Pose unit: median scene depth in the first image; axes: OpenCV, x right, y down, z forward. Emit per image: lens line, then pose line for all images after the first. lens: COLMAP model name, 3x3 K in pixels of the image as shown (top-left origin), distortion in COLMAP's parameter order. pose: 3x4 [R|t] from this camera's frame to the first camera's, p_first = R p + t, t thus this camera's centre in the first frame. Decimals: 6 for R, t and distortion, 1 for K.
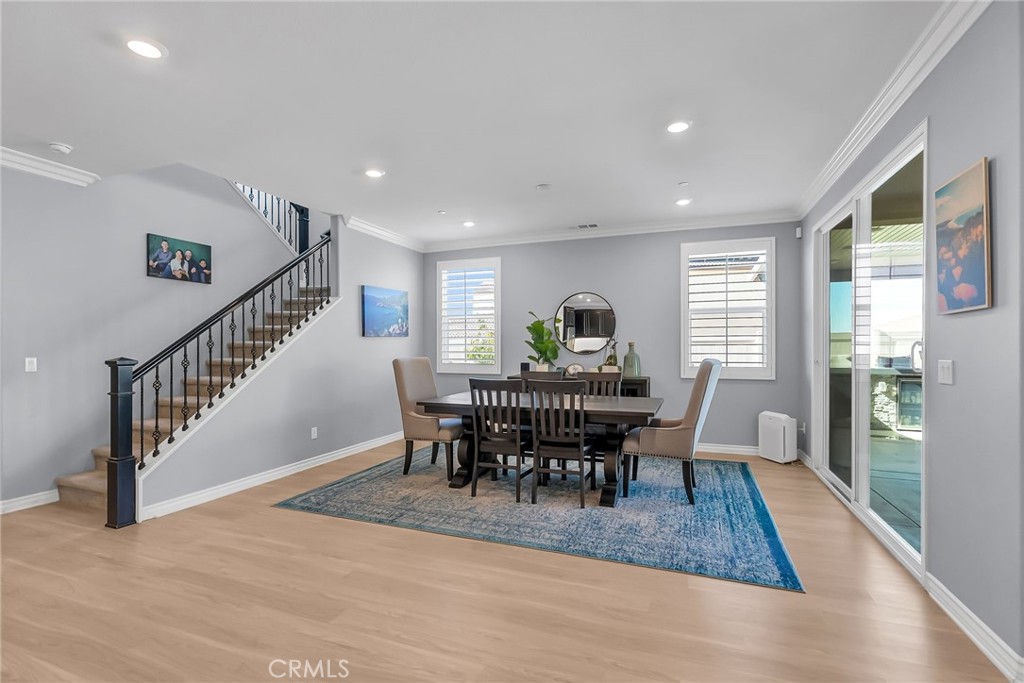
lens RADIAL K [[467.0, 0, 510.8], [0, 467.0, 346.8], [0, 0, 1]] dist [-0.000912, 0.000480]
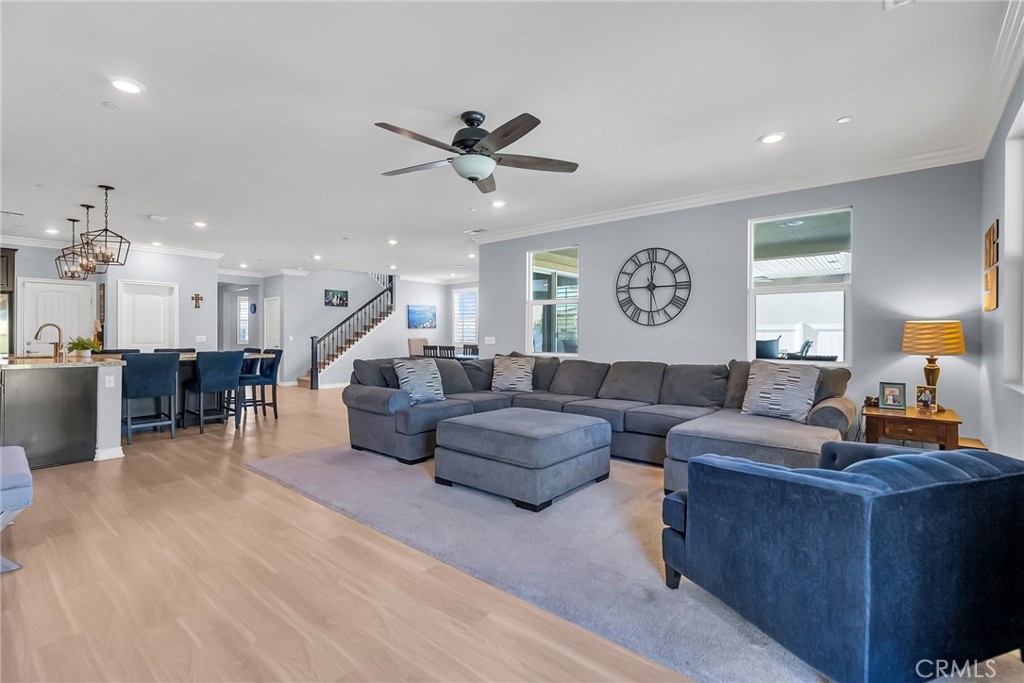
lens RADIAL K [[467.0, 0, 506.0], [0, 467.0, 336.3], [0, 0, 1]] dist [-0.000912, 0.000480]
pose [[0.940437, 0.007089, -0.339893, 1.078472], [-0.006507, 0.999975, 0.002852, 0.006377], [0.339905, -0.000471, 0.940460, -1.129928]]
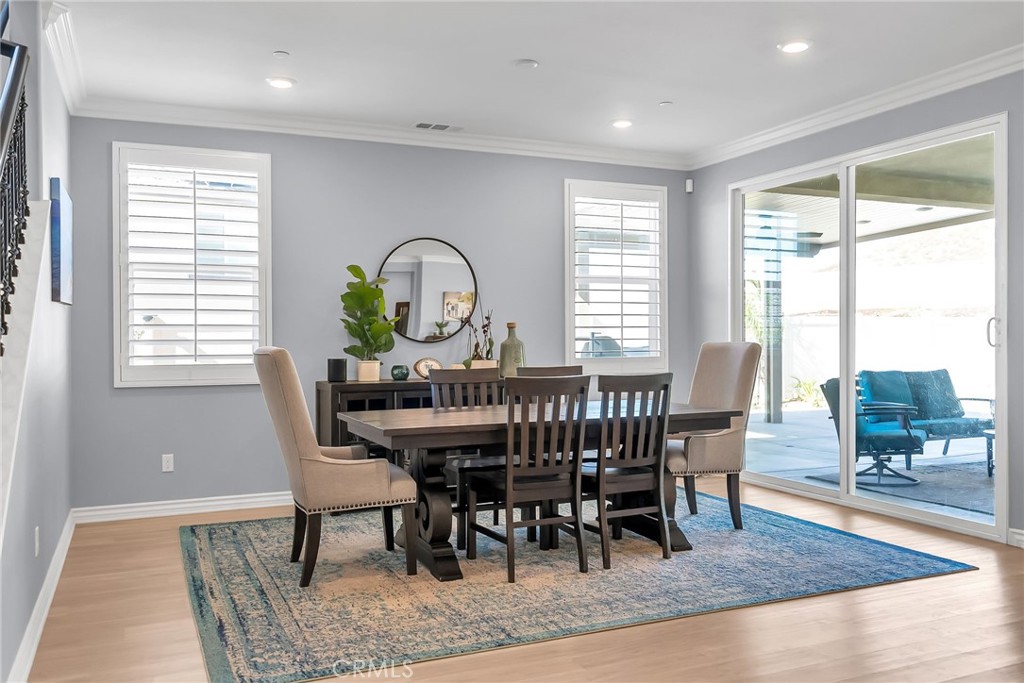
lens RADIAL K [[845.4, 0, 510.5], [0, 845.4, 350.2], [0, 0, 1]] dist [0.017310, -0.018318]
pose [[0.706499, -0.013799, 0.707579, -0.720248], [0.005239, 0.999884, 0.014268, 0.015055], [-0.707694, -0.006373, 0.706490, 0.227404]]
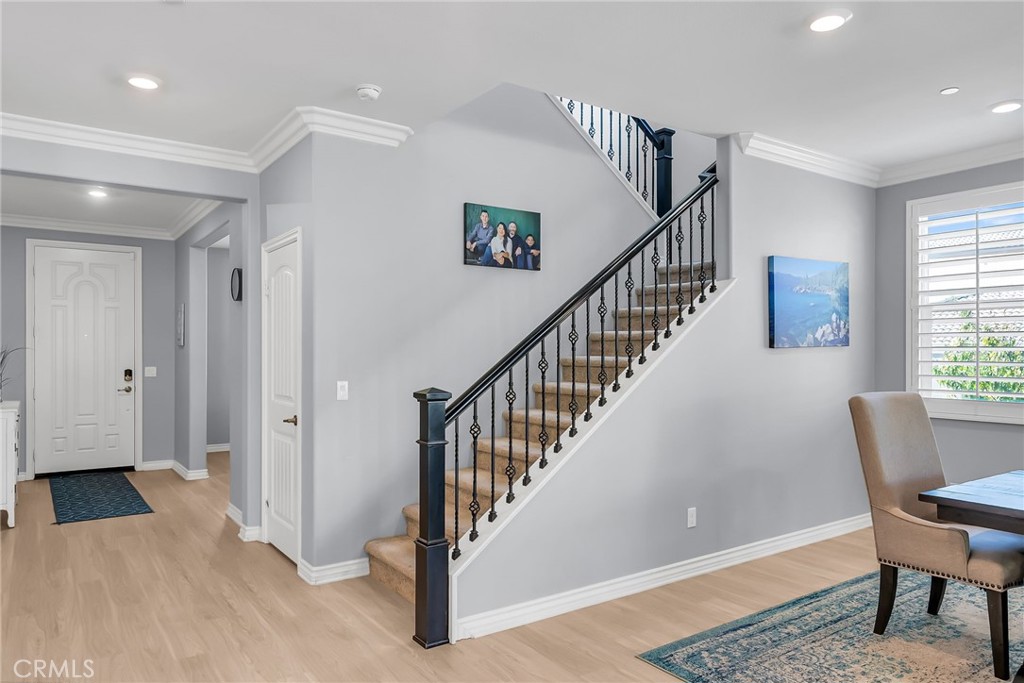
lens RADIAL K [[684.5, 0, 515.5], [0, 684.5, 350.0], [0, 0, 1]] dist [0.007125, 0.002625]
pose [[0.832235, 0.001896, -0.554420, -0.148194], [-0.002955, 0.999995, -0.001016, -0.022730], [0.554415, 0.002484, 0.832236, 0.192573]]
